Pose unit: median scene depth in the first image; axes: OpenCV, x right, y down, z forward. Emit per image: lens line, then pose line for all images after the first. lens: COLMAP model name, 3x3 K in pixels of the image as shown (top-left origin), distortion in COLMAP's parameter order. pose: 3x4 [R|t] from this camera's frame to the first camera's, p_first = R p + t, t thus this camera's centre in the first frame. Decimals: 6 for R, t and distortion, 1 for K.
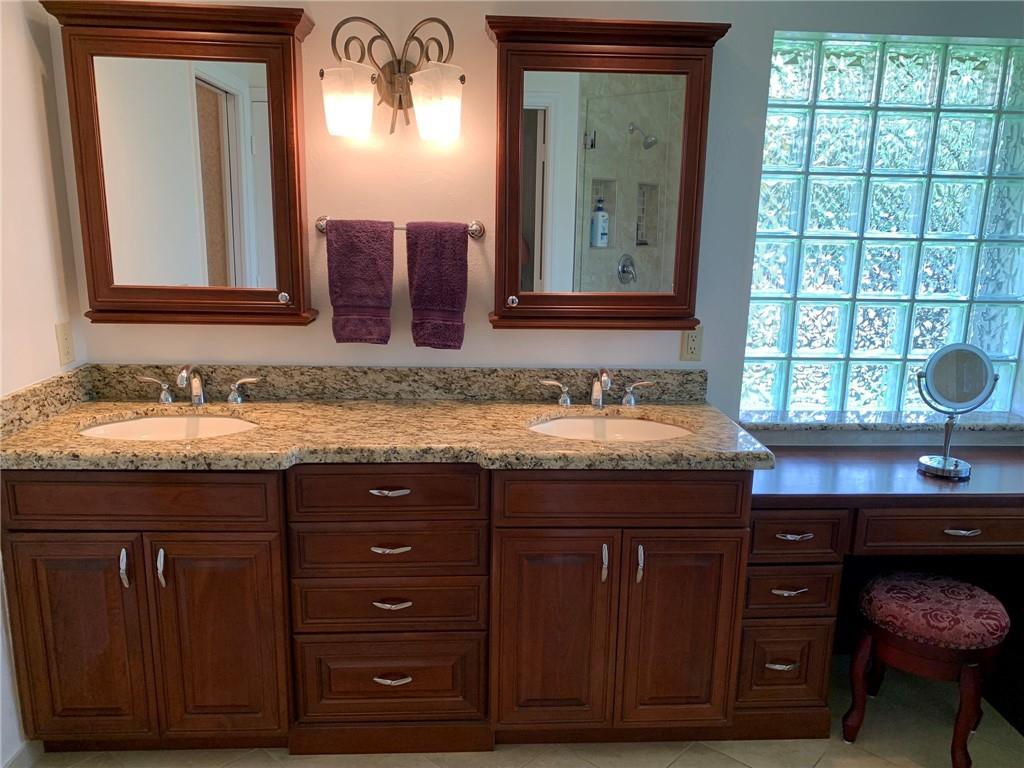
lens RADIAL K [[797.7, 0, 514.0], [0, 797.7, 389.3], [0, 0, 1]] dist [0.067454, -0.071630]
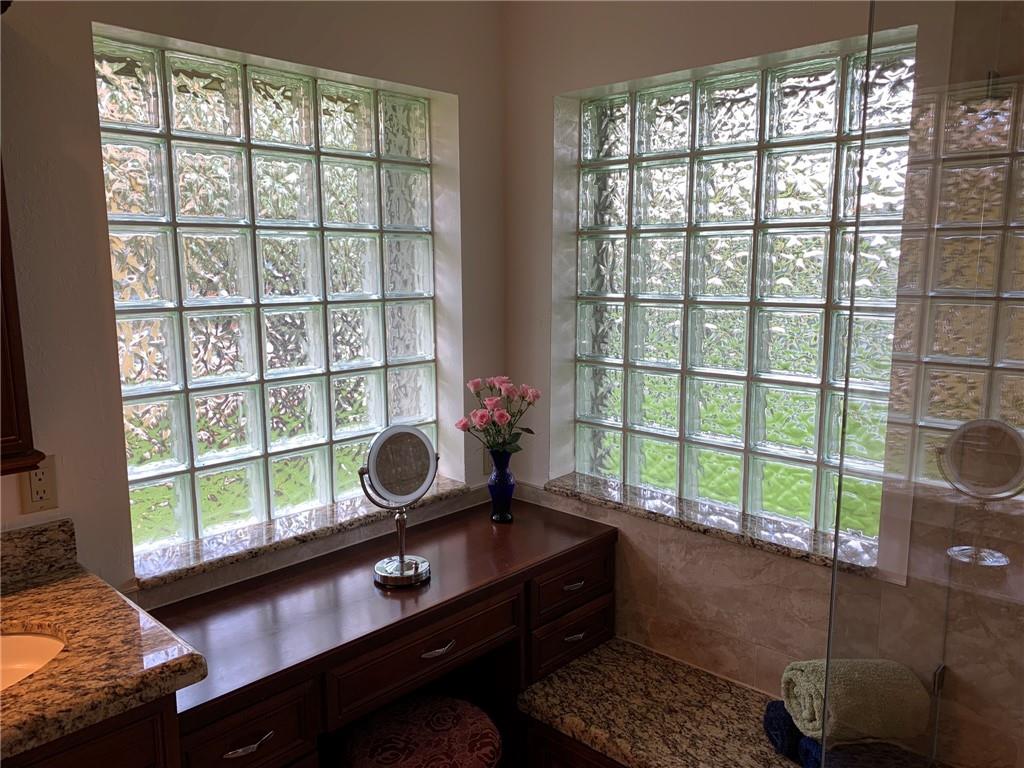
lens RADIAL K [[790.3, 0, 525.7], [0, 790.3, 378.6], [0, 0, 1]] dist [0.055870, -0.077890]
pose [[0.723826, -0.127698, 0.678063, 0.085527], [0.164968, 0.986252, 0.009637, -0.085177], [-0.669971, 0.104883, 0.734941, 0.270263]]
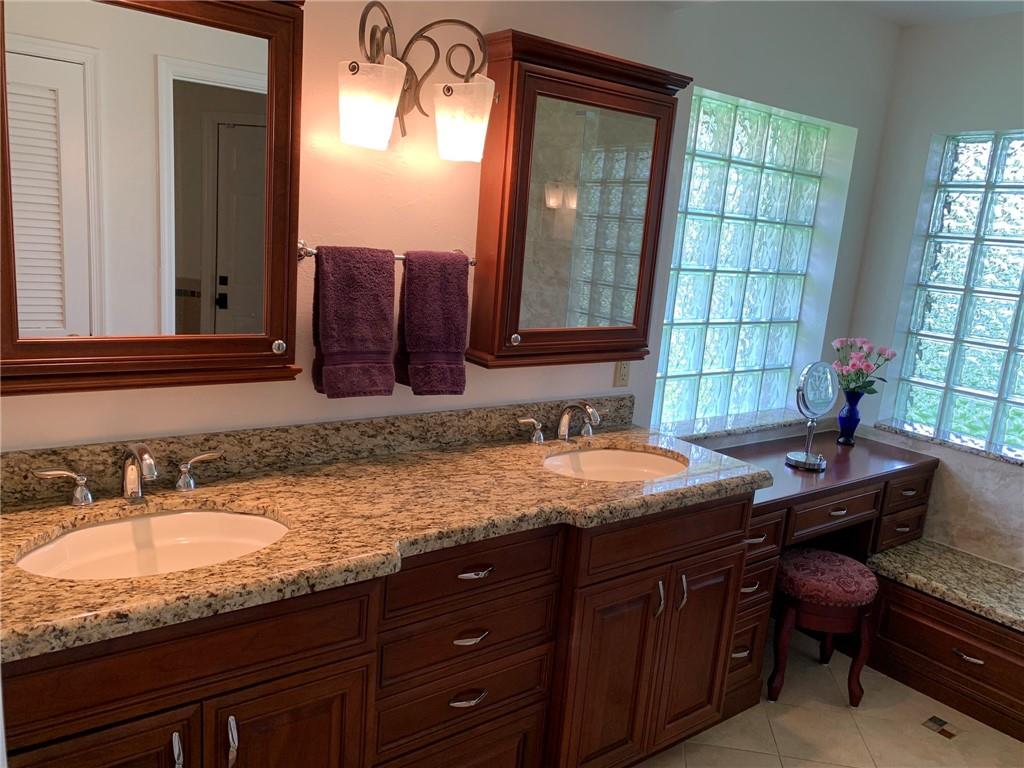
lens RADIAL K [[797.7, 0, 514.0], [0, 797.7, 389.3], [0, 0, 1]] dist [0.067454, -0.071630]
pose [[0.821538, -0.070278, 0.565806, -0.505768], [0.057065, 0.997526, 0.041044, -0.086275], [-0.567291, -0.001432, 0.823516, 0.223837]]
